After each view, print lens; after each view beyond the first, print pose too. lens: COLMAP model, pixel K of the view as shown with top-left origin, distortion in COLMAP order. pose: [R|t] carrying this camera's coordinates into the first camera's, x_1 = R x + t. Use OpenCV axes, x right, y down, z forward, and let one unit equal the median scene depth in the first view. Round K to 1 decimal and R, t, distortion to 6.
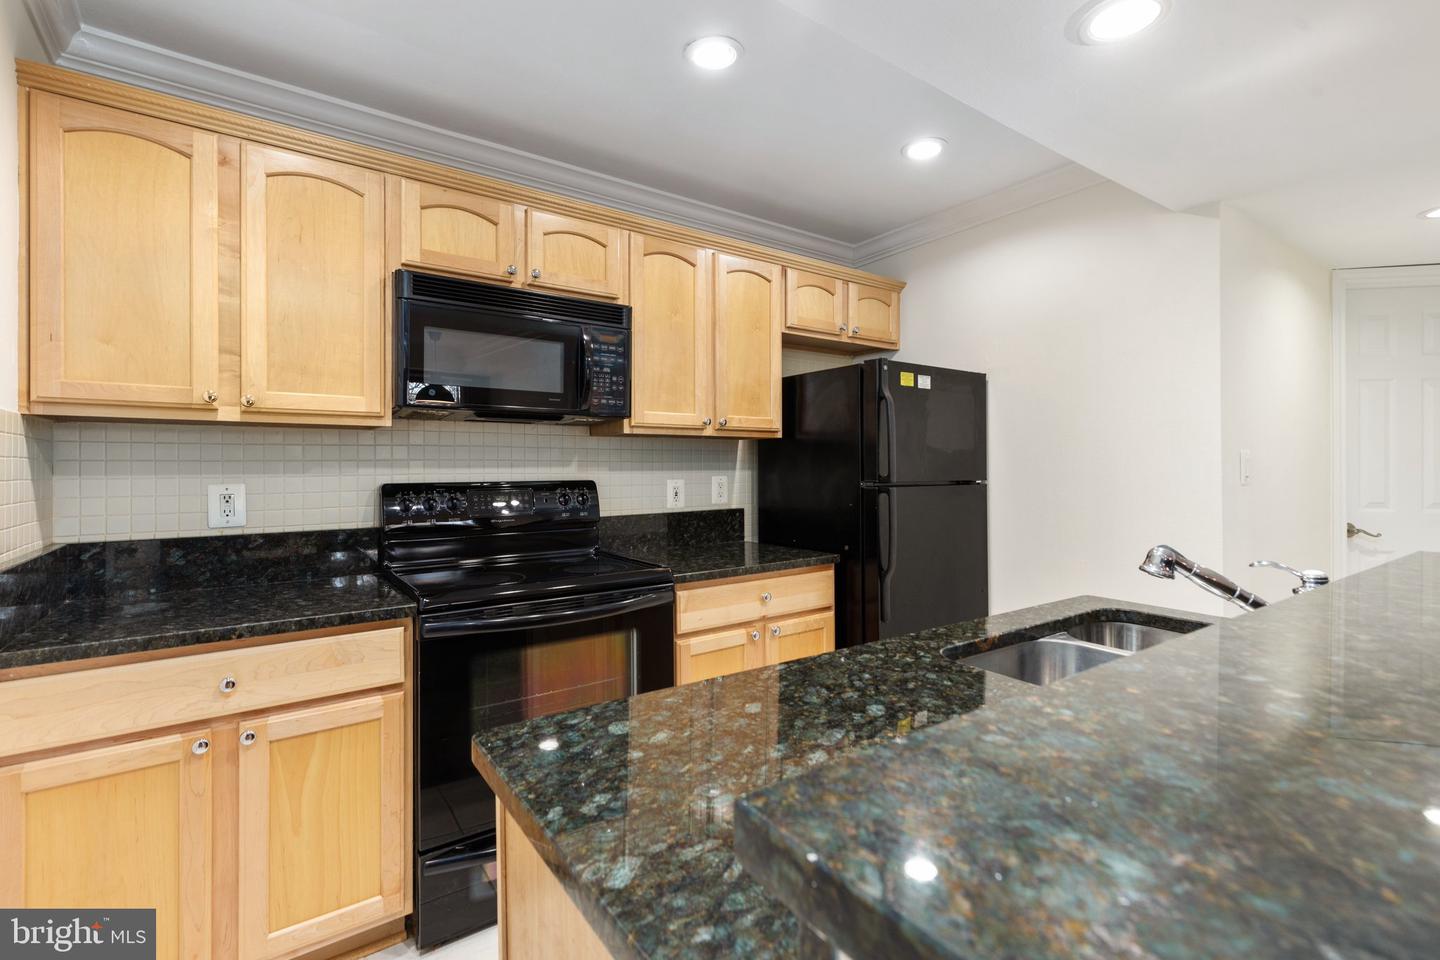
lens RADIAL K [[634.0, 0, 717.6], [0, 634.0, 464.3], [0, 0, 1]] dist [-0.001758, -0.000142]
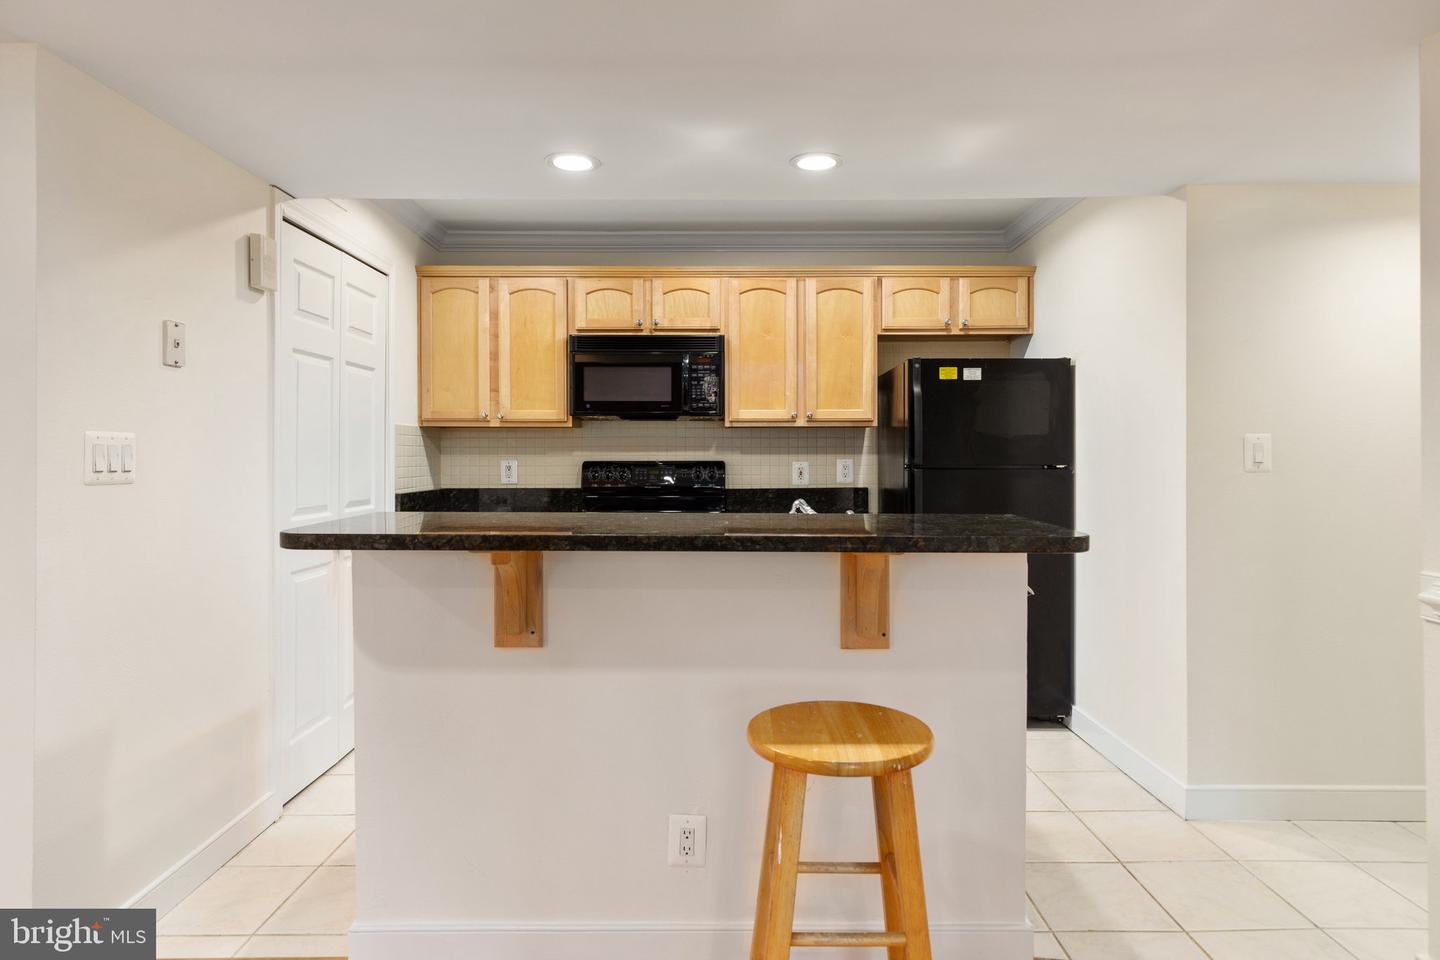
lens RADIAL K [[767.7, 0, 720.0], [0, 767.7, 480.0], [0, 0, 1]] dist [0.002694, 0.000037]
pose [[0.829643, 0.019421, -0.557956, 0.741323], [0.000314, 0.999378, 0.035253, 0.008389], [0.558294, -0.029422, 0.829122, -0.377806]]
